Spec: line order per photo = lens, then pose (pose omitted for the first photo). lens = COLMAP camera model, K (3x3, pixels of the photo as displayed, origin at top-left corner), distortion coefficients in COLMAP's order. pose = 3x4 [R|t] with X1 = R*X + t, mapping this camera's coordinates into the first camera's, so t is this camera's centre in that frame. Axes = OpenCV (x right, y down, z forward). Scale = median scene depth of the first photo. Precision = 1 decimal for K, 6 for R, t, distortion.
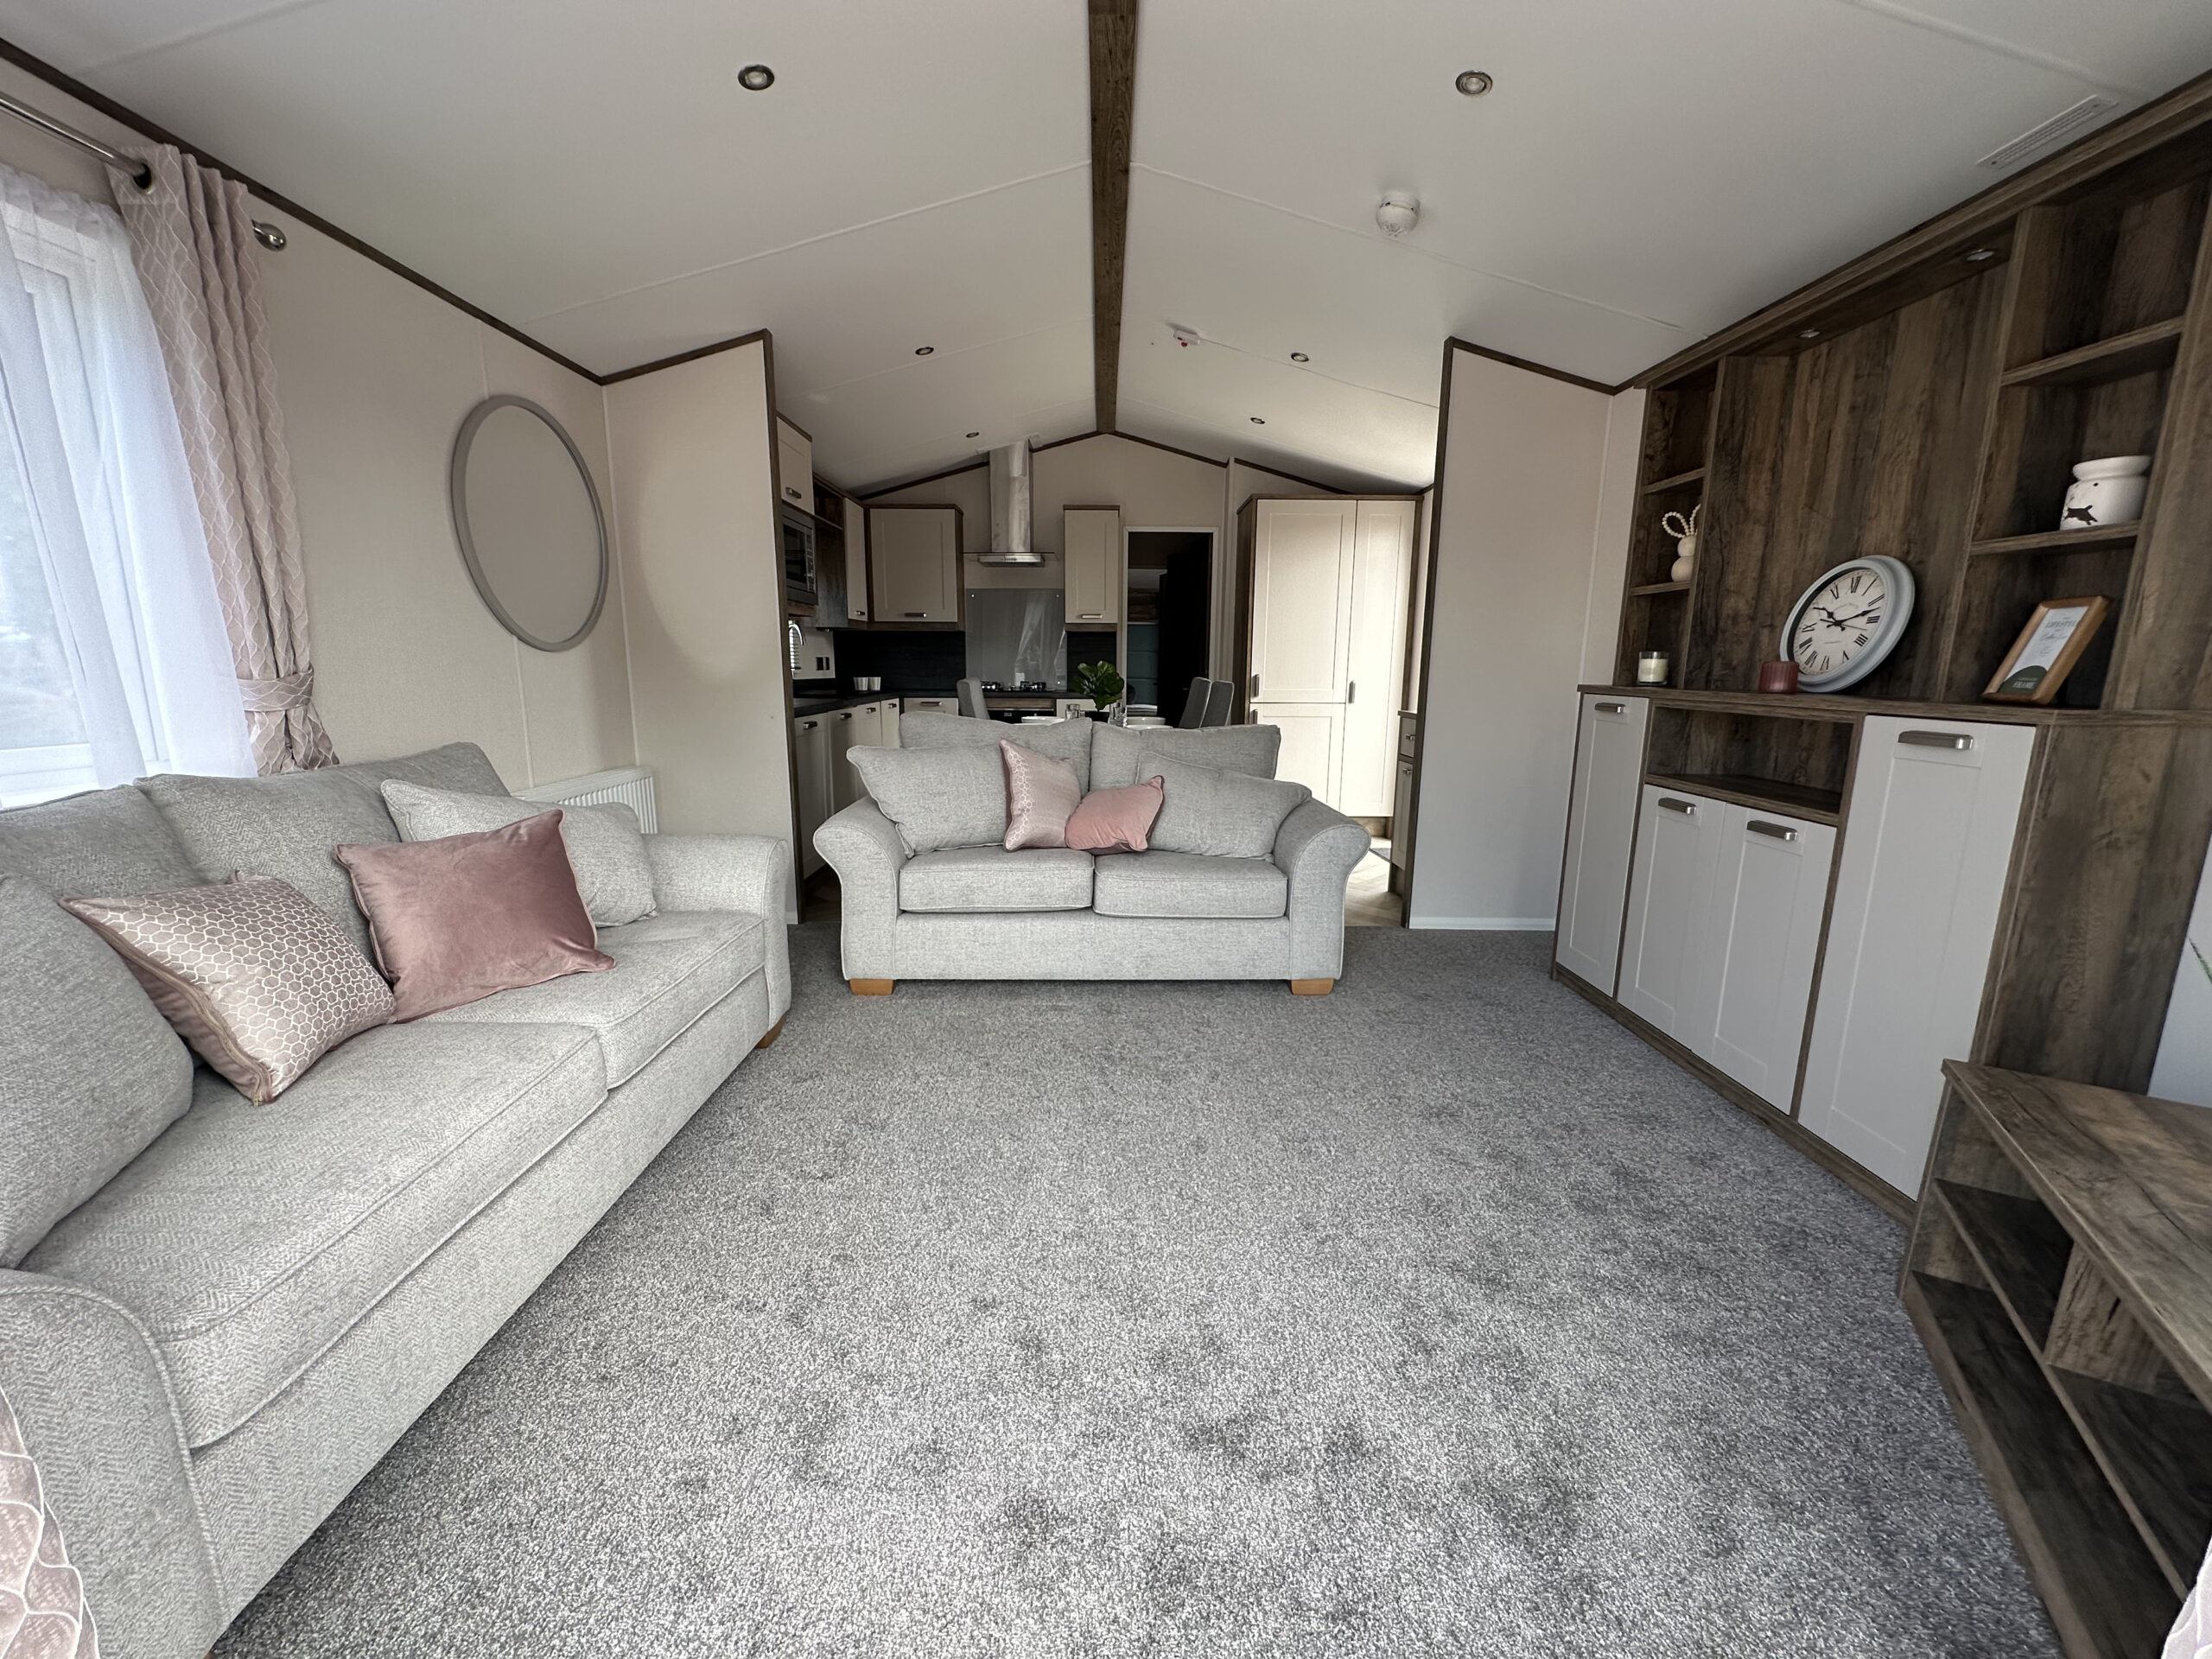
lens RADIAL K [[887.2, 0, 1112.0], [0, 887.2, 831.9], [0, 0, 1]] dist [-0.002636, 0.000448]
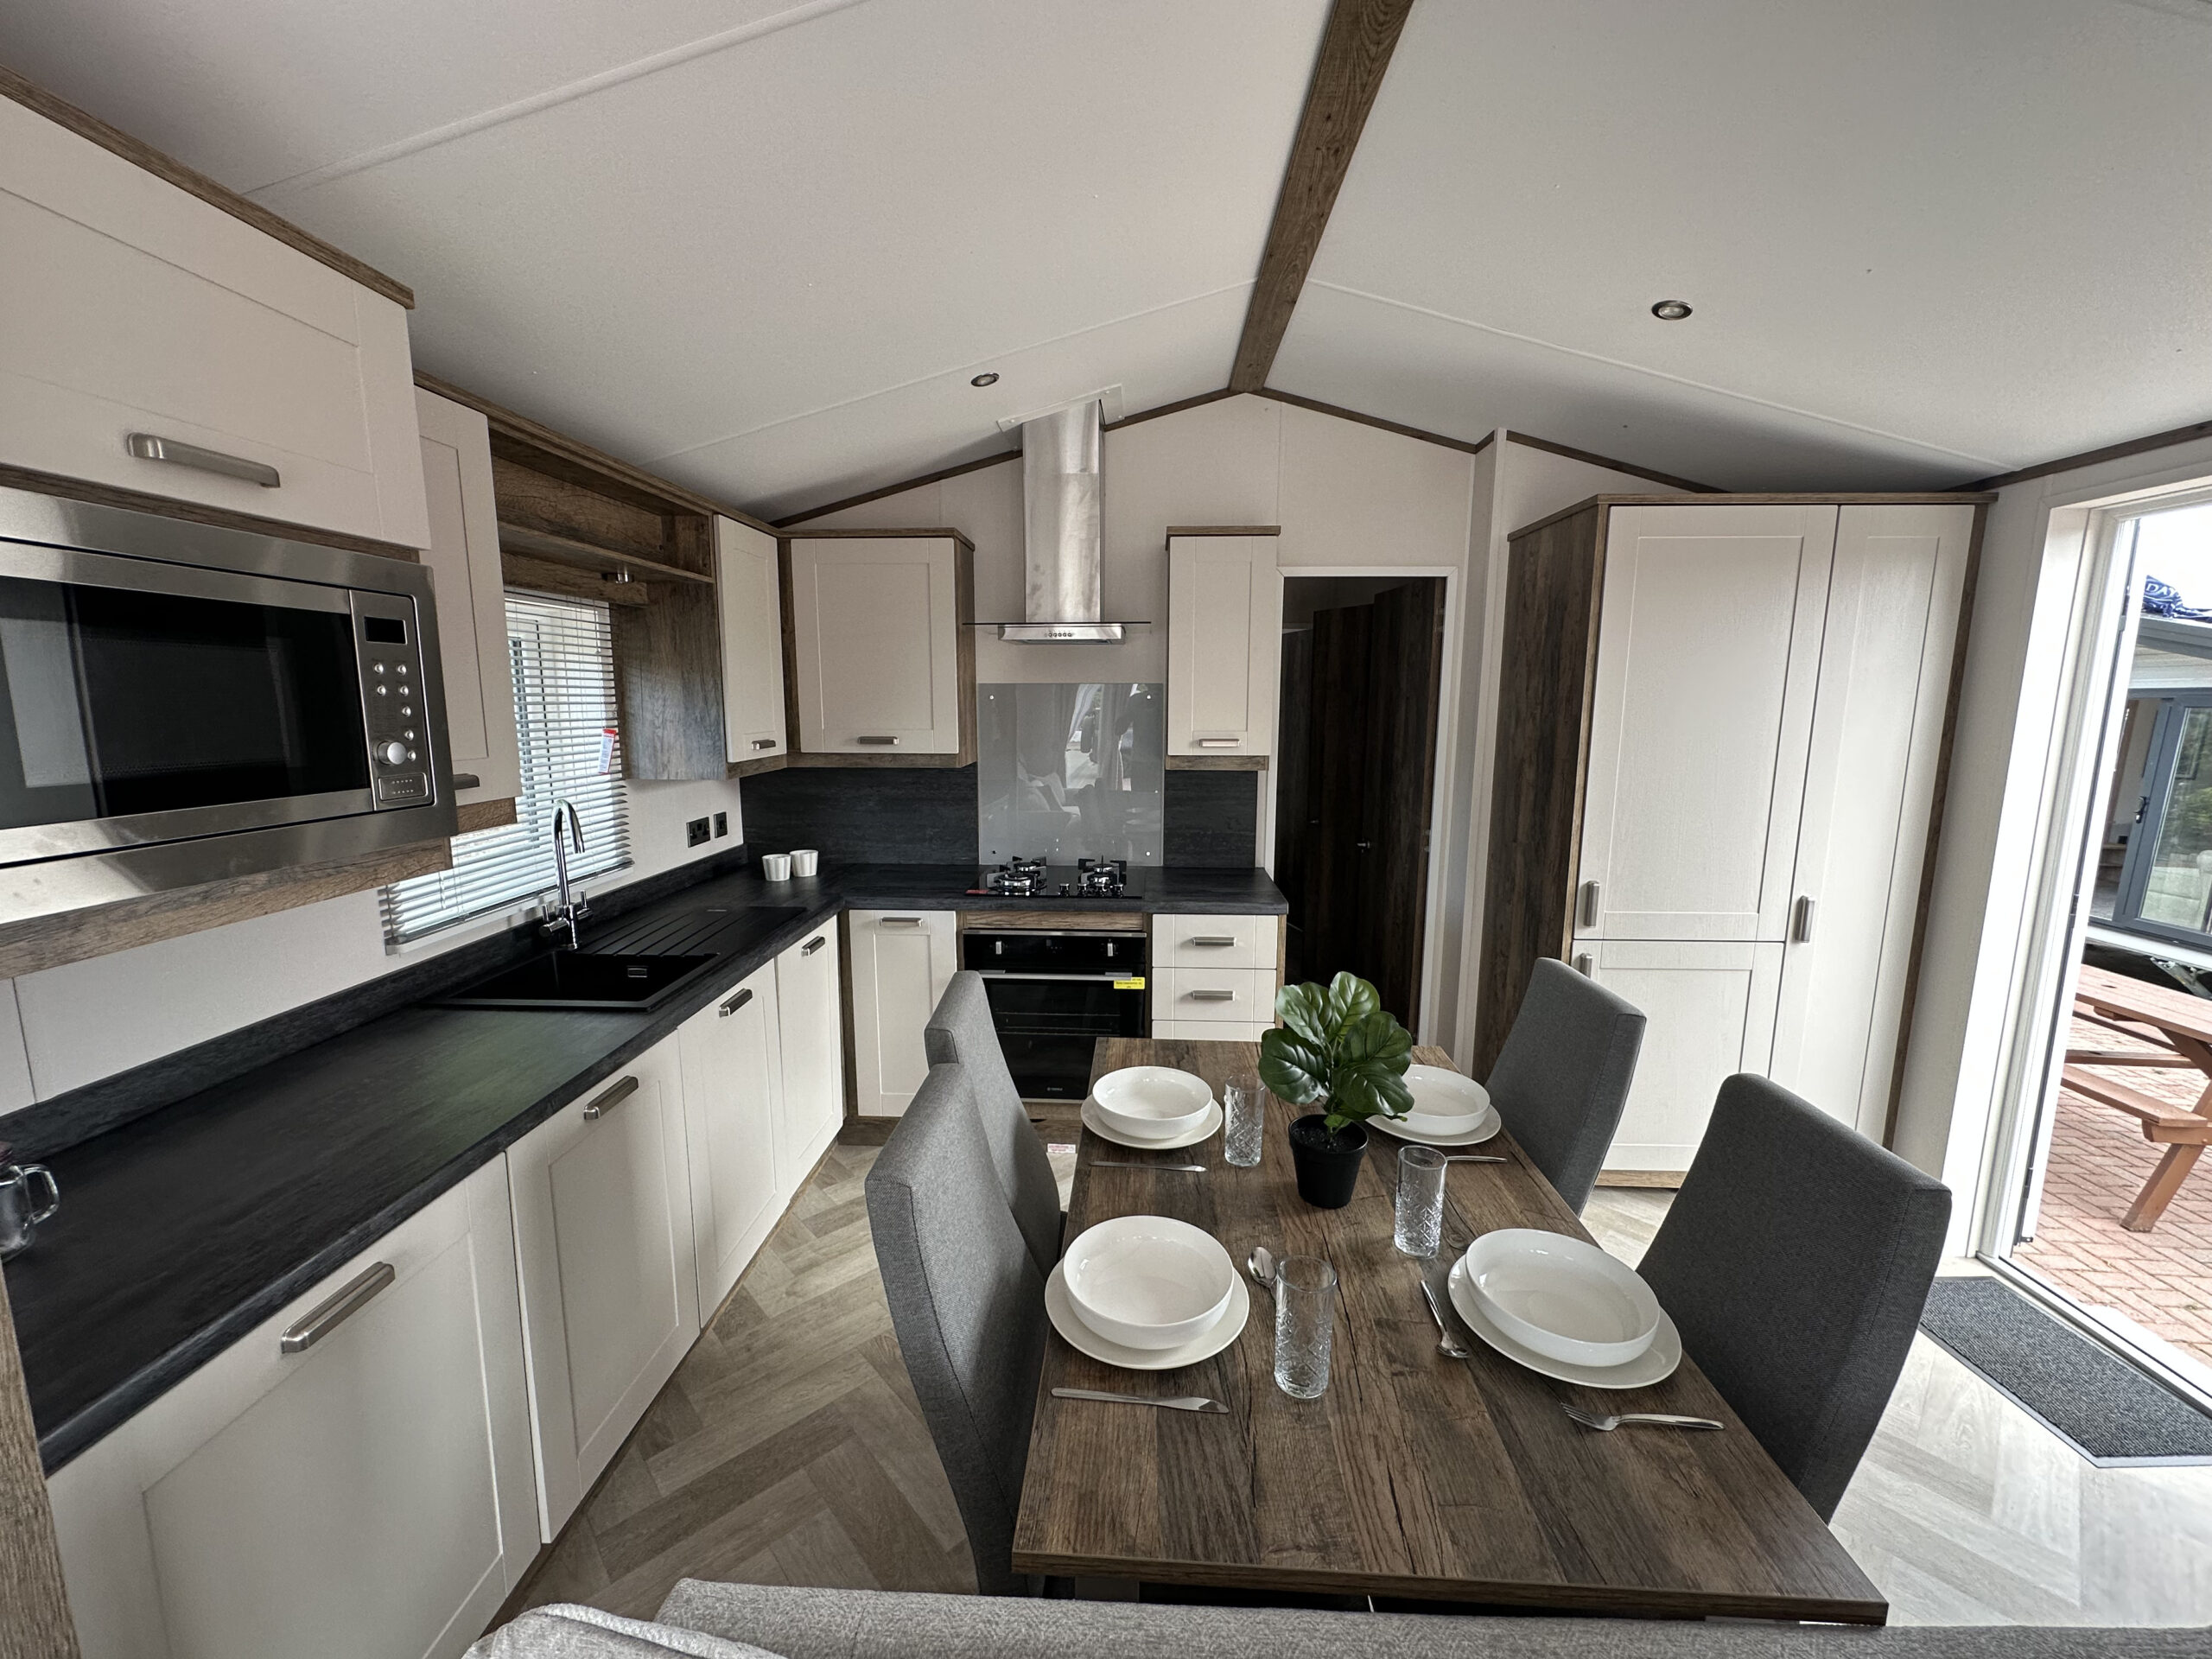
lens RADIAL K [[887.2, 0, 1111.8], [0, 887.2, 826.4], [0, 0, 1]] dist [-0.002636, 0.000448]
pose [[0.998718, 0.002517, -0.050565, -0.118498], [-0.004832, 0.998942, -0.045722, -0.346372], [0.050396, 0.045908, 0.997674, 0.990685]]
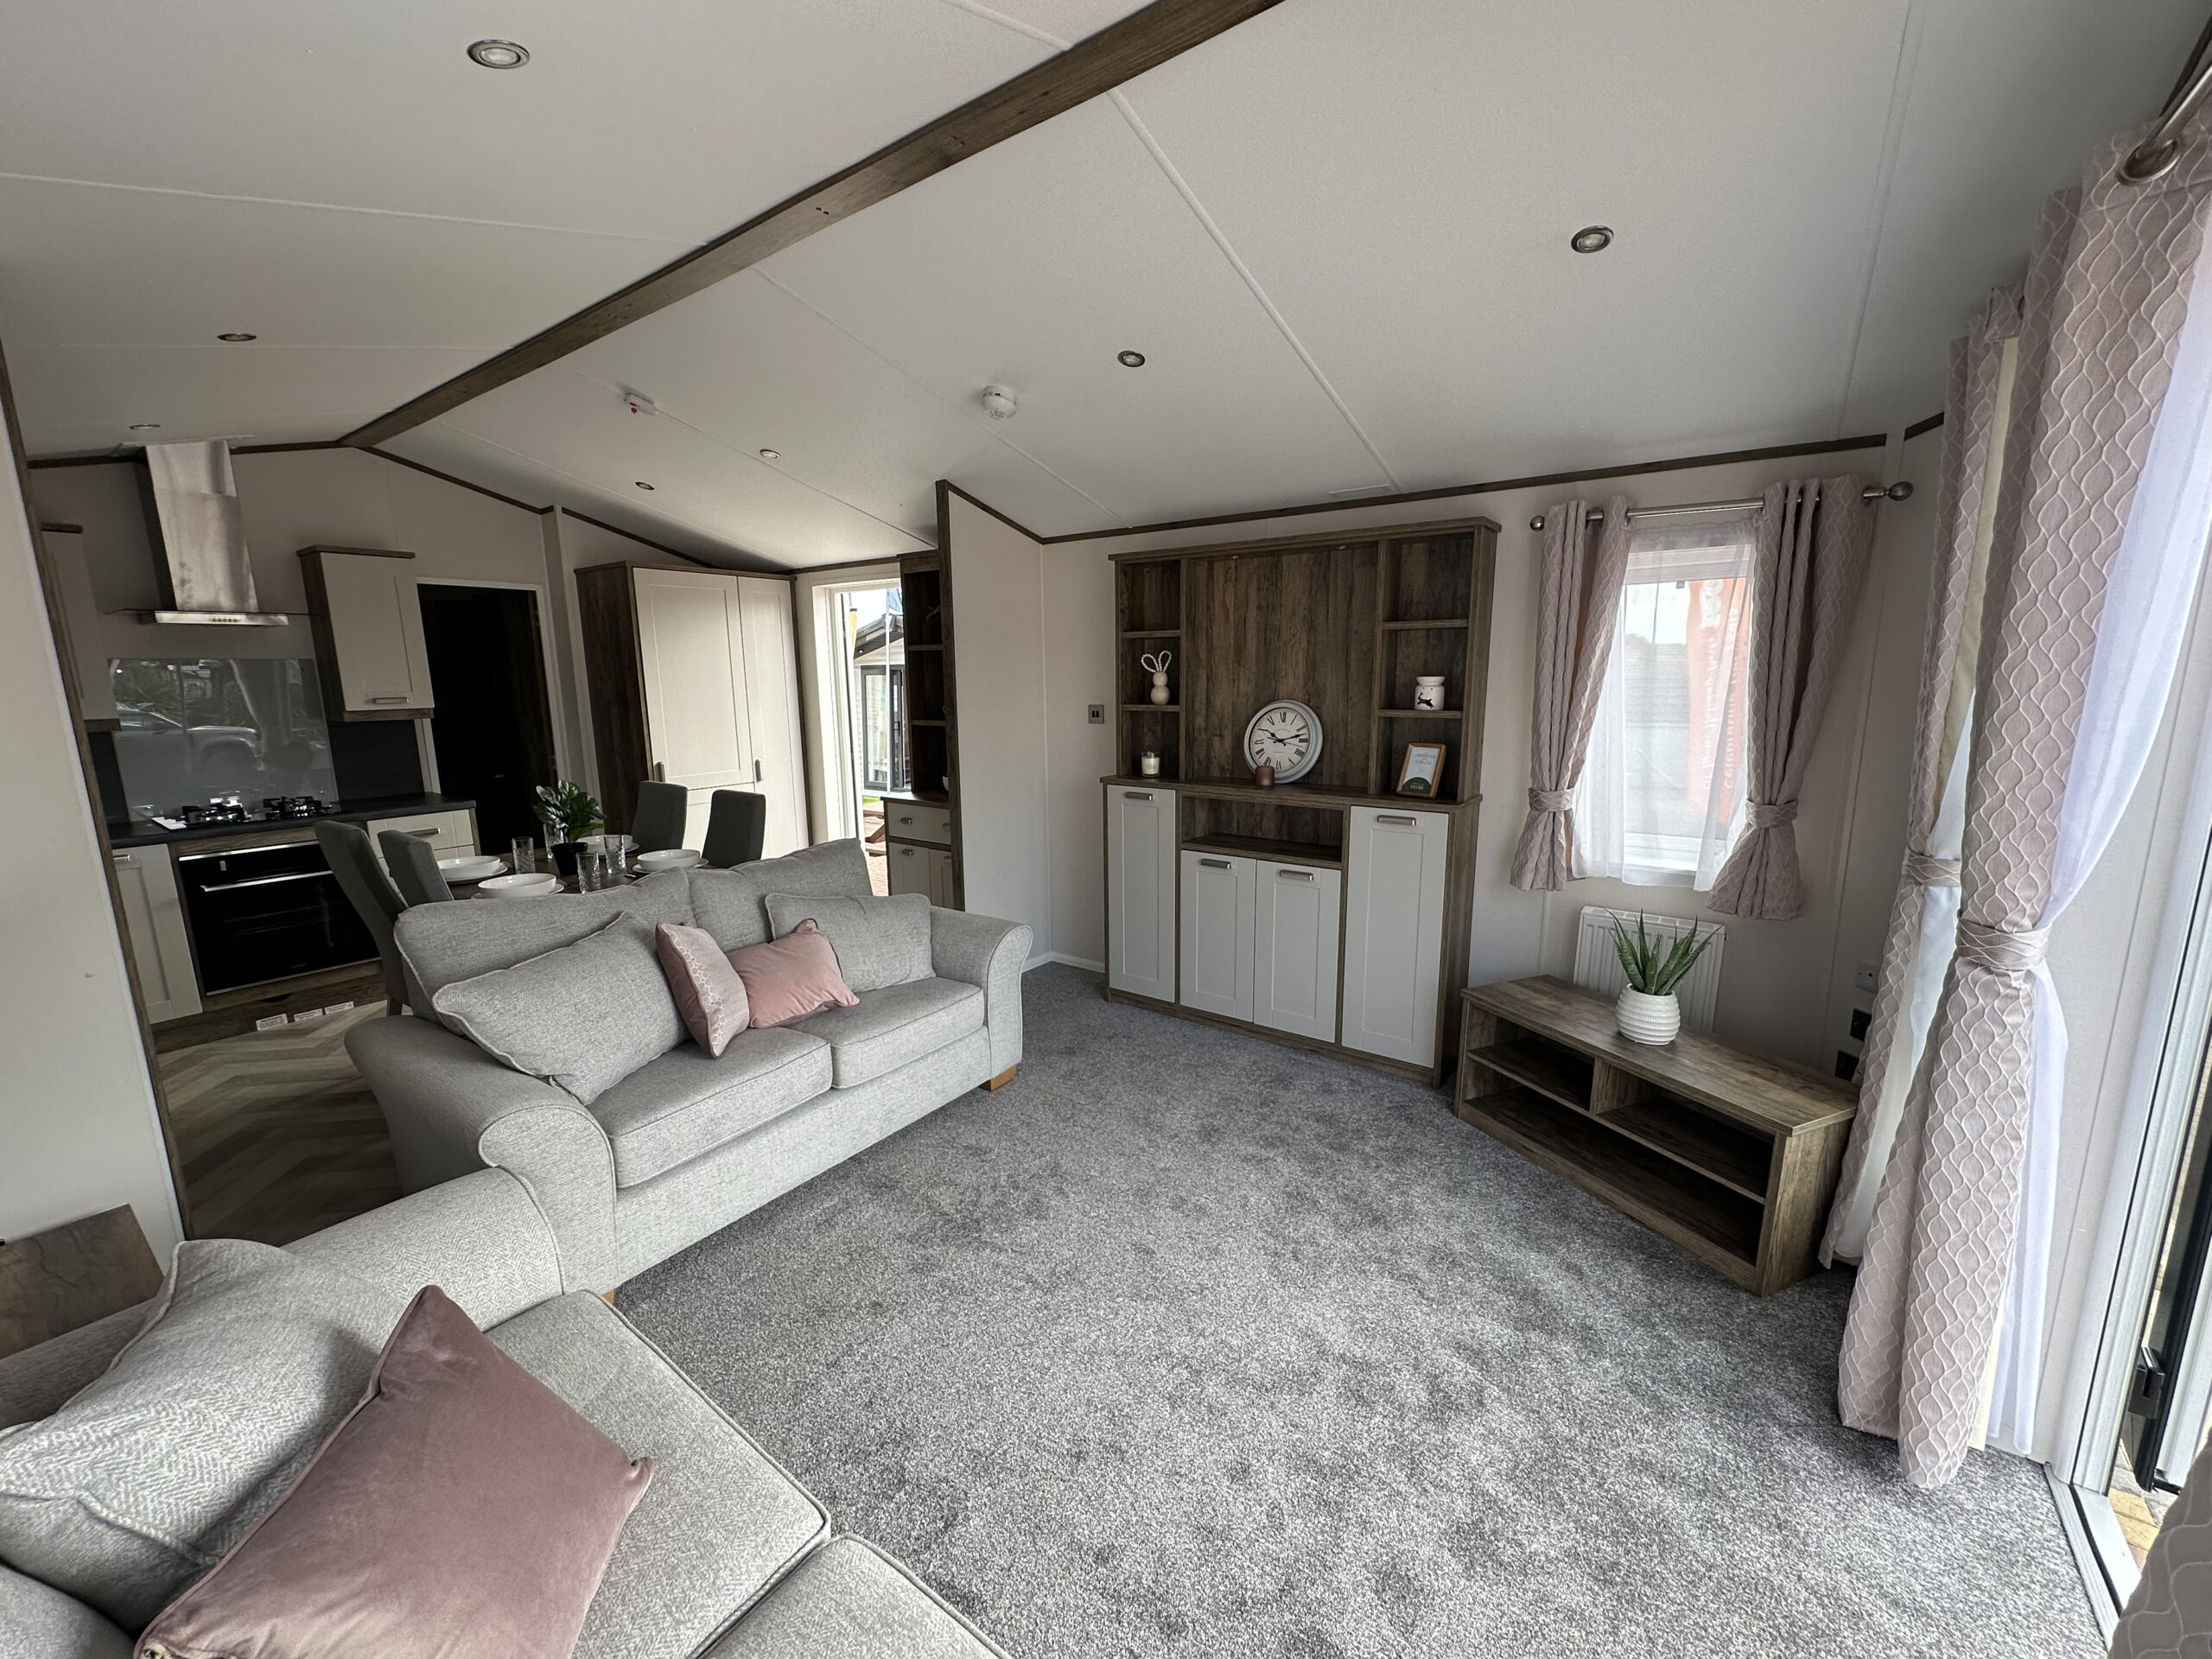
lens RADIAL K [[887.2, 0, 1102.0], [0, 887.2, 828.7], [0, 0, 1]] dist [-0.002636, 0.000448]
pose [[0.589483, -0.157335, 0.792310, -0.544236], [0.164730, 0.983651, 0.072772, -0.195670], [-0.790806, 0.087619, 0.605763, 0.223485]]
